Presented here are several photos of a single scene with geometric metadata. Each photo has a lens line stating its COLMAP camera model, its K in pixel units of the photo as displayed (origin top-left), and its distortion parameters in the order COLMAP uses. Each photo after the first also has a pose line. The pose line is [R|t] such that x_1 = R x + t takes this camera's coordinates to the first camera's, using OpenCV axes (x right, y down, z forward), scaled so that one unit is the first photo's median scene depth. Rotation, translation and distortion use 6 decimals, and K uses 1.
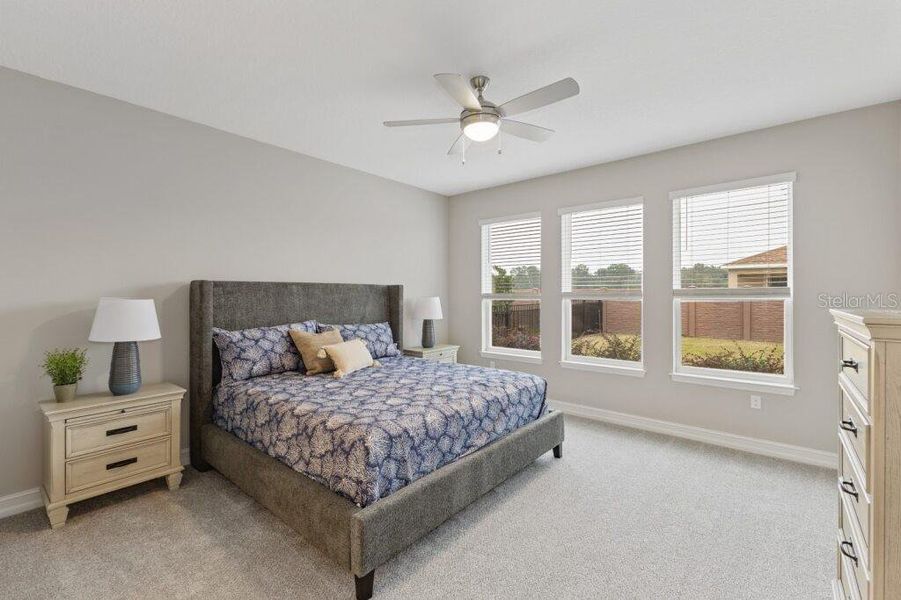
lens RADIAL K [[394.9, 0, 457.0], [0, 394.9, 297.6], [0, 0, 1]] dist [0.013374, 0.000263]
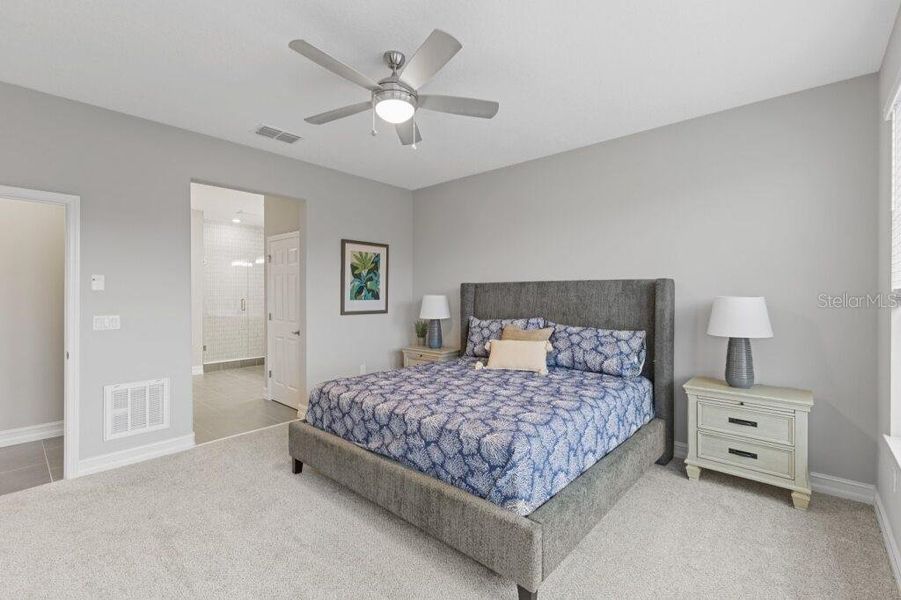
lens RADIAL K [[394.9, 0, 457.0], [0, 394.9, 297.6], [0, 0, 1]] dist [0.013374, 0.000263]
pose [[-0.026099, 0.011699, -0.999591, 0.558180], [-0.008099, 0.999896, 0.011914, -0.004262], [0.999627, 0.008407, -0.026001, 0.676802]]
